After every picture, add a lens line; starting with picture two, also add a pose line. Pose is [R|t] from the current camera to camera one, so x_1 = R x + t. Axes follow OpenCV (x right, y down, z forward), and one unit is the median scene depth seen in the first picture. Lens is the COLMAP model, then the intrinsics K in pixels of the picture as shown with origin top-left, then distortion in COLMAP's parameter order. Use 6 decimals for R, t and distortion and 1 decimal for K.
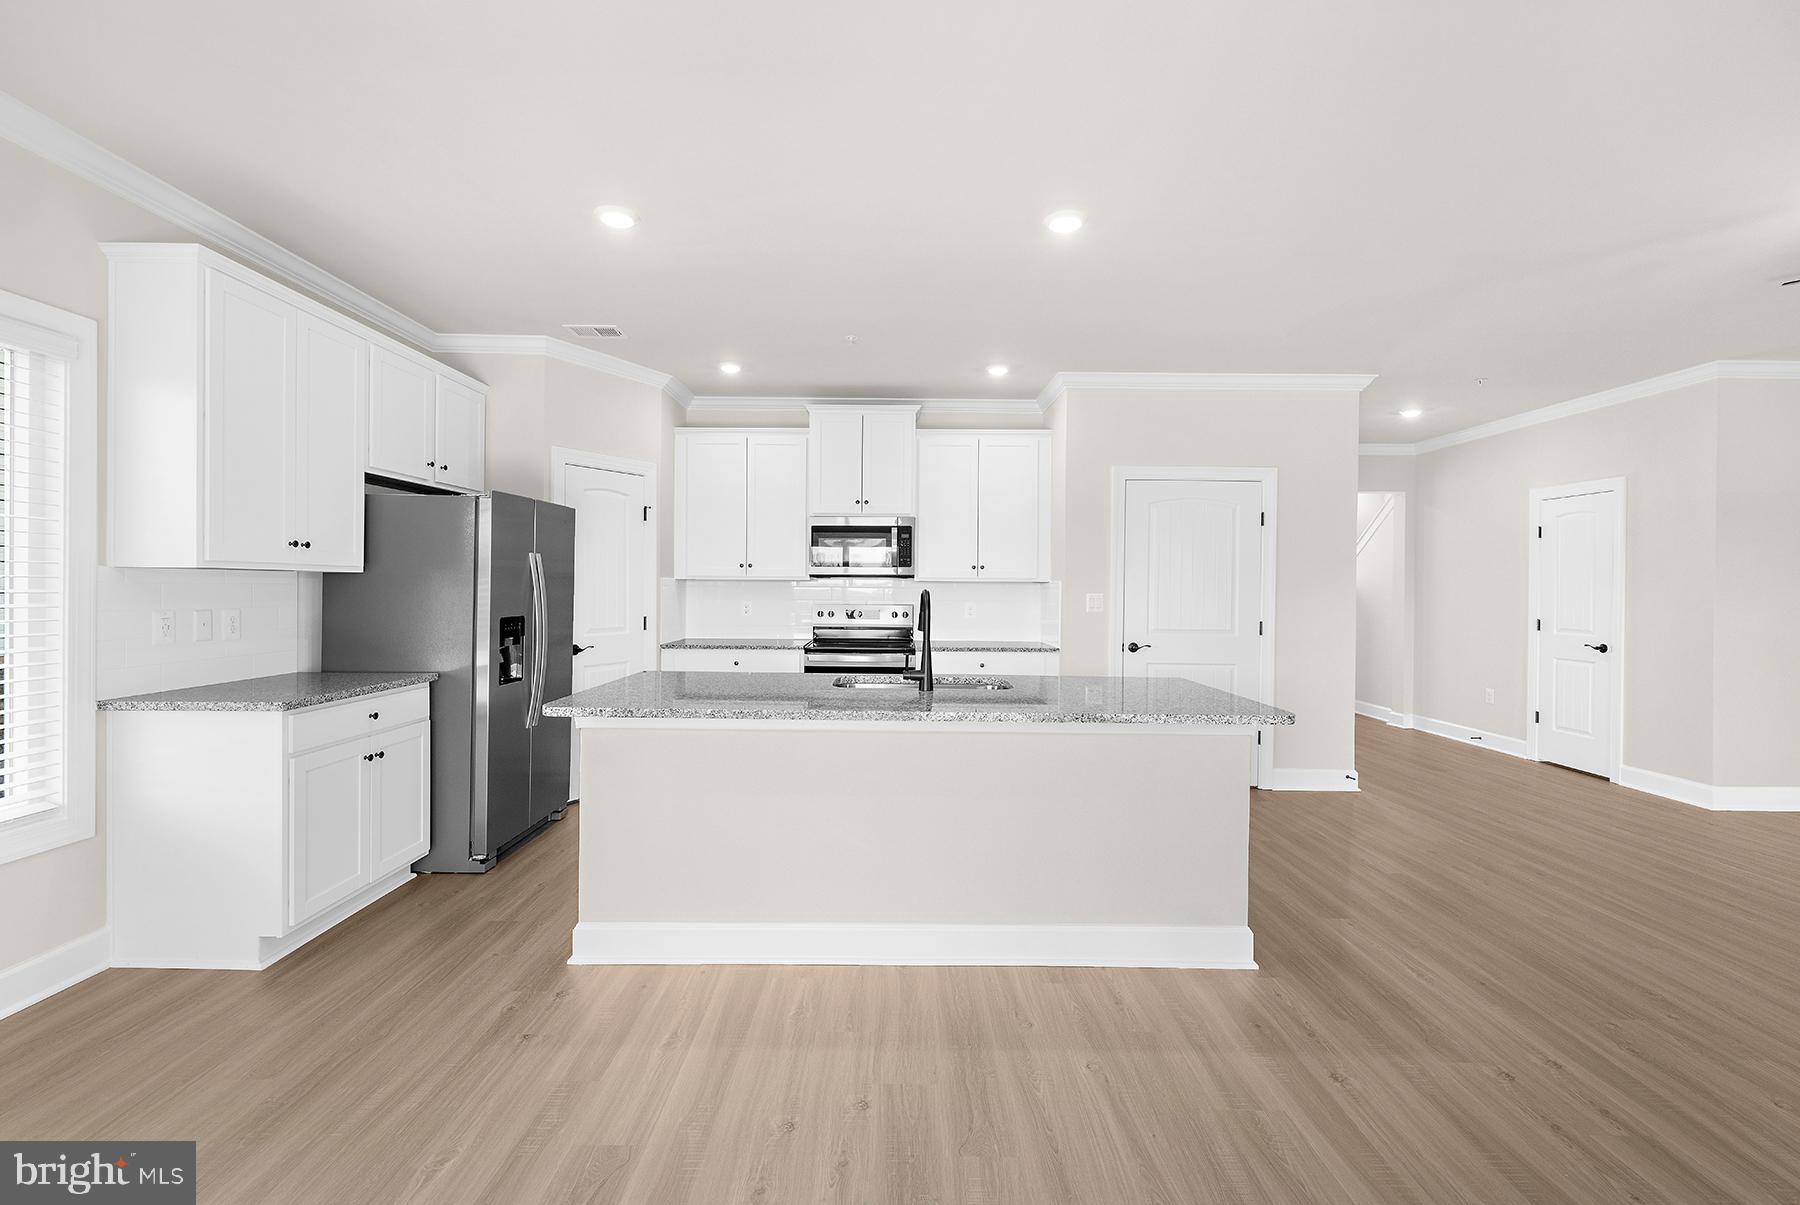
lens RADIAL K [[768.5, 0, 890.5], [0, 768.5, 586.3], [0, 0, 1]] dist [0.001487, -0.001072]
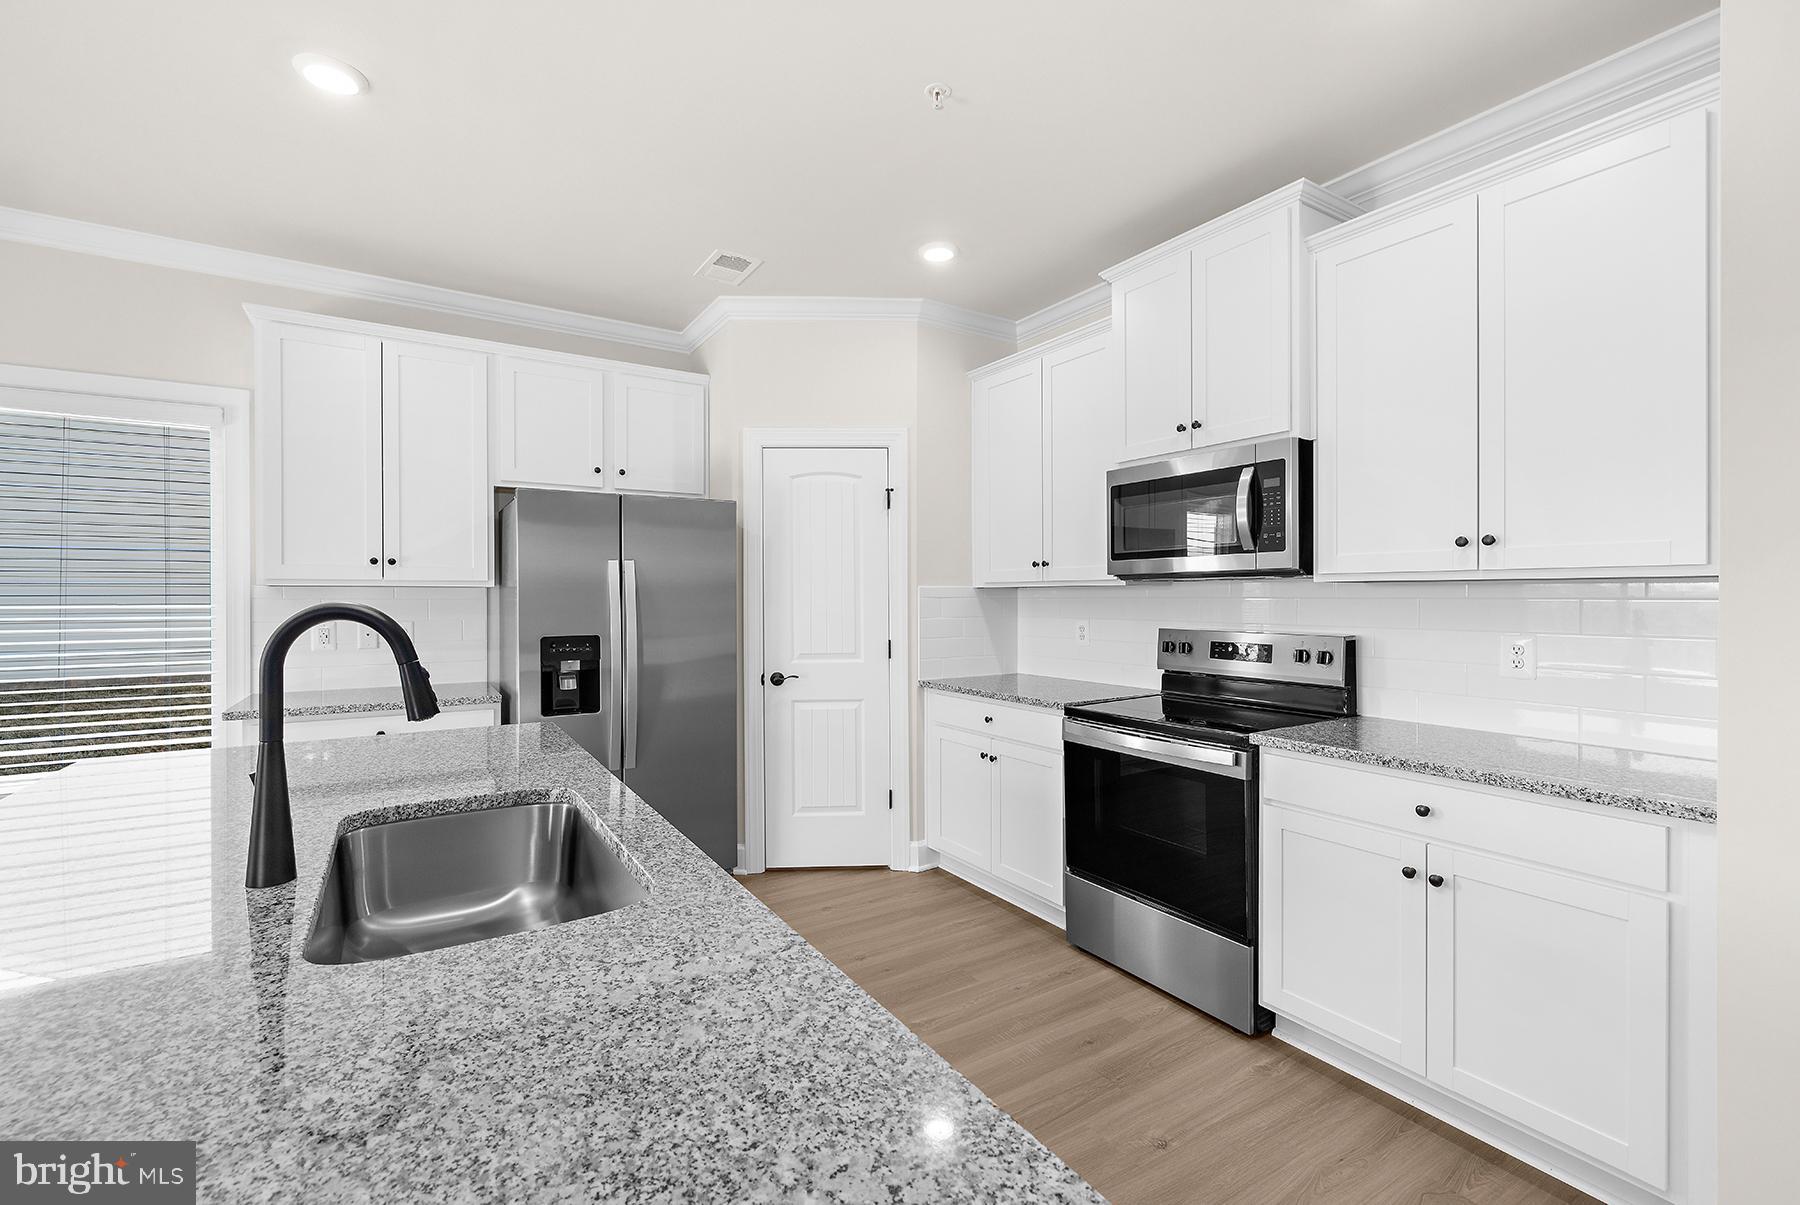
lens RADIAL K [[768.5, 0, 891.6], [0, 768.5, 599.1], [0, 0, 1]] dist [0.001487, -0.001072]
pose [[0.540250, -0.004170, -0.841494, 0.298342], [0.006850, 0.999976, -0.000558, 0.001224], [0.841477, -0.005463, 0.540266, 0.610945]]
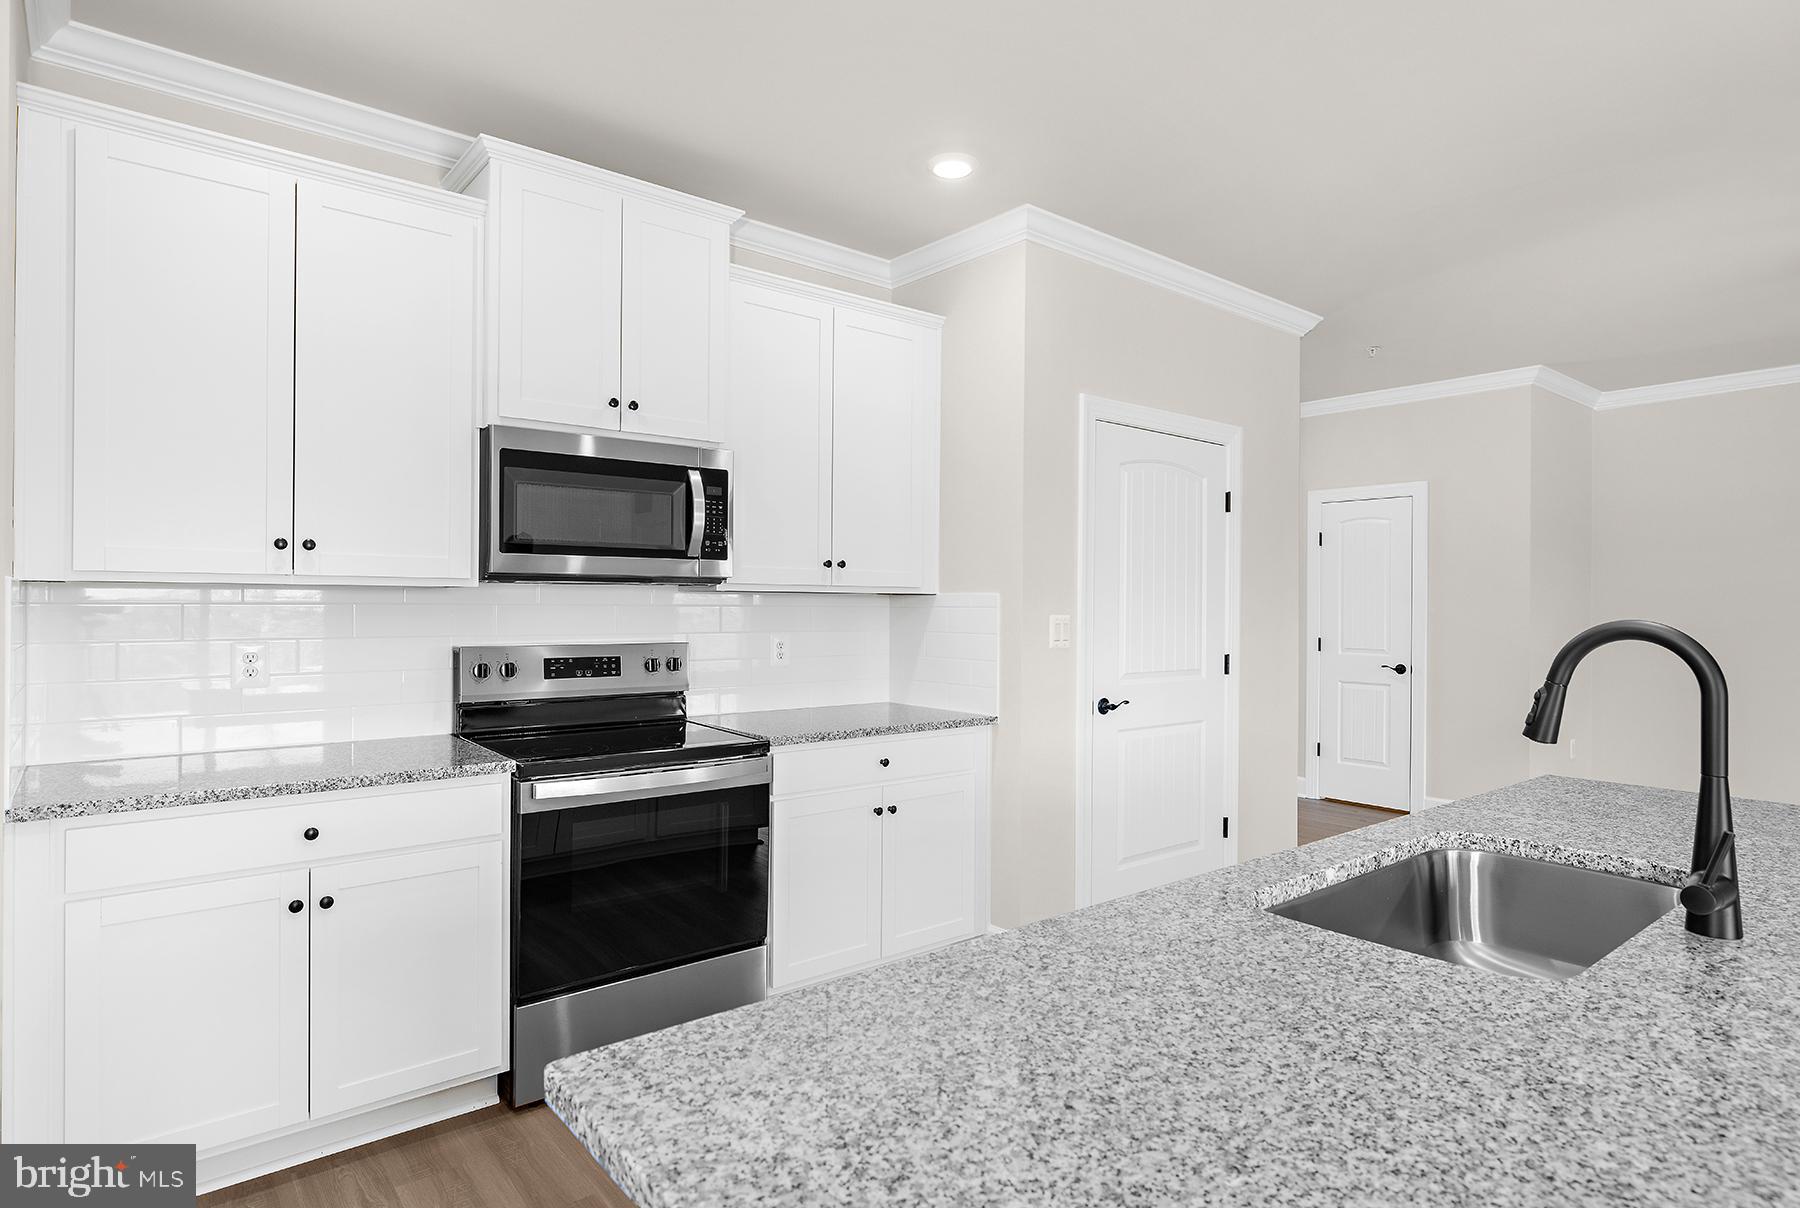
lens RADIAL K [[963.9, 0, 894.7], [0, 963.9, 604.5], [0, 0, 1]] dist [0.001005, 0.000015]
pose [[0.779078, -0.003211, 0.626919, -0.272423], [0.000148, 0.999988, 0.004938, -0.001801], [-0.626928, -0.003754, 0.779069, 0.527956]]
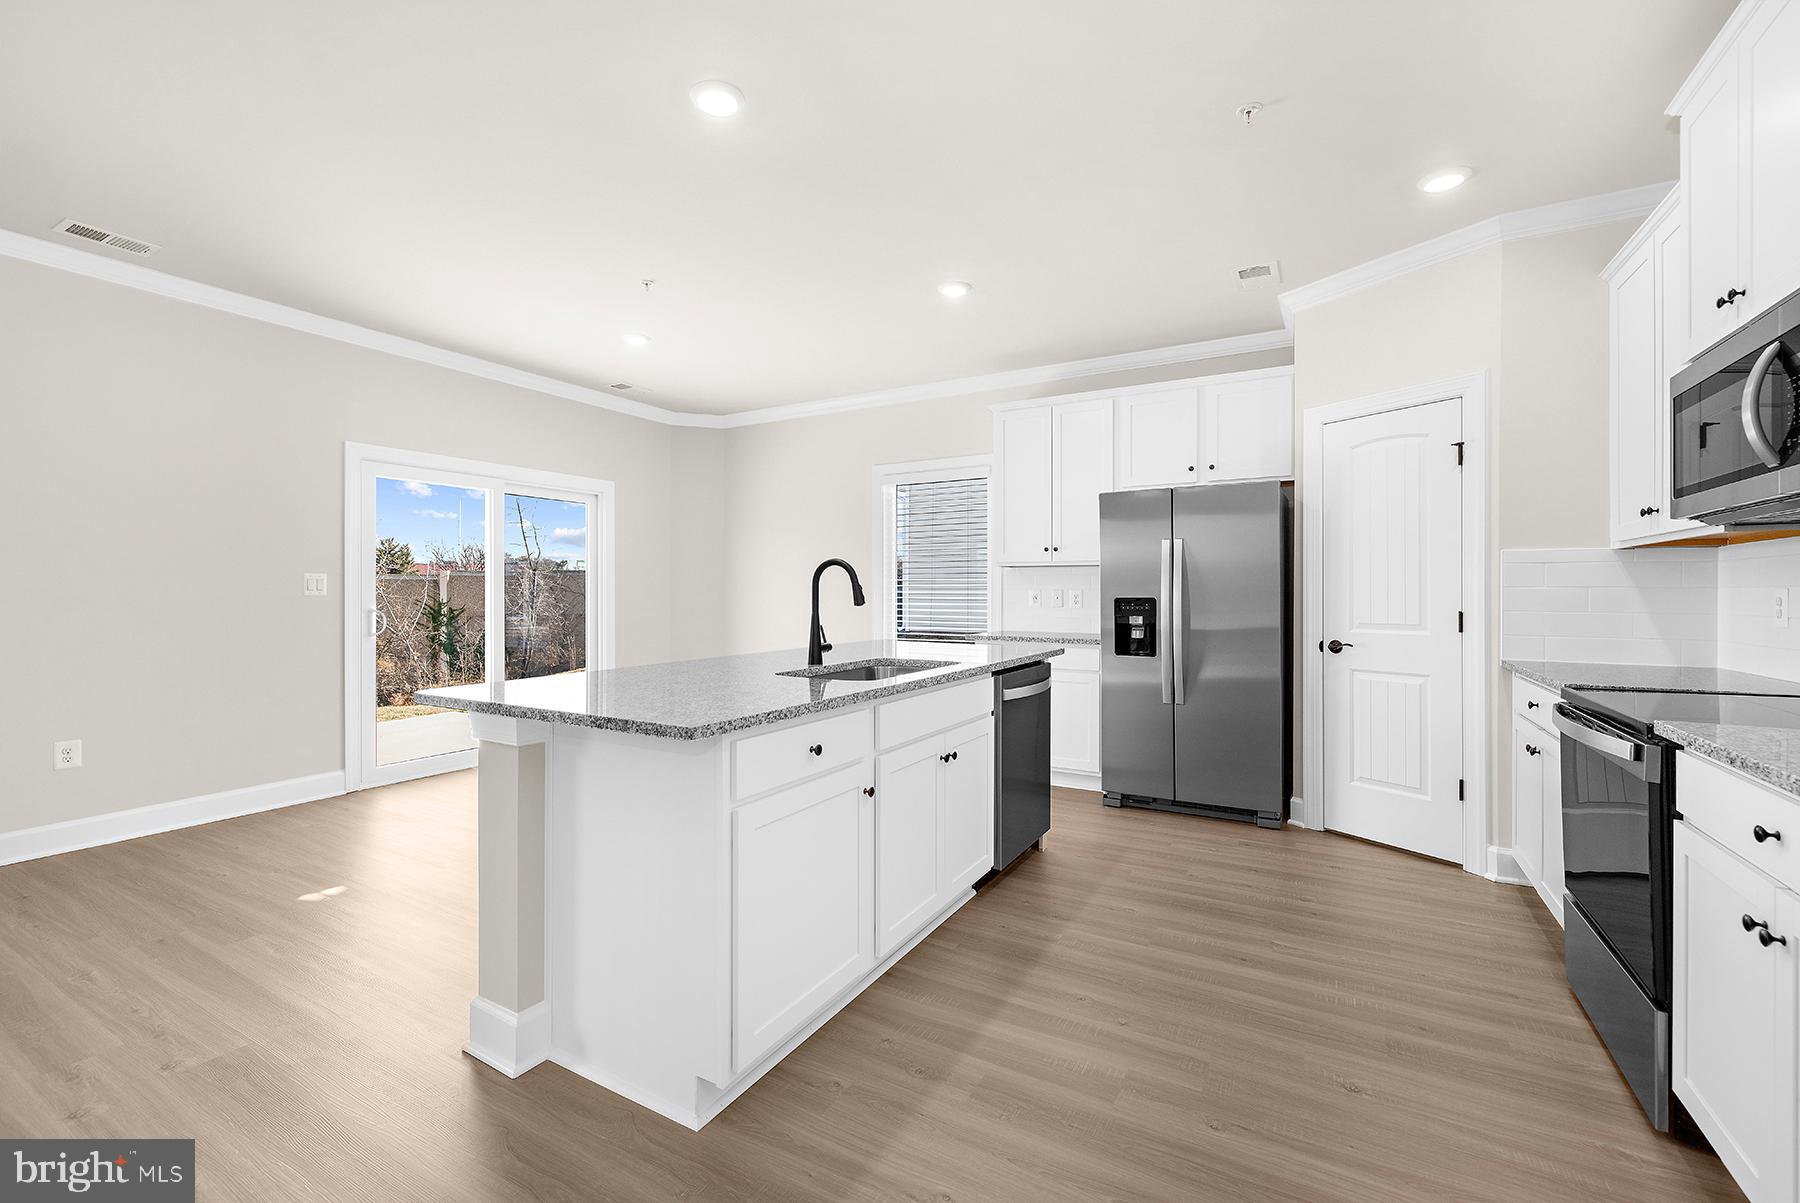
lens RADIAL K [[768.5, 0, 897.5], [0, 768.5, 586.2], [0, 0, 1]] dist [0.001487, -0.001072]
pose [[-0.490084, -0.015900, -0.871530, 0.486880], [-0.003295, 0.999860, -0.016388, 0.030651], [0.871669, -0.005160, -0.490068, 0.908969]]
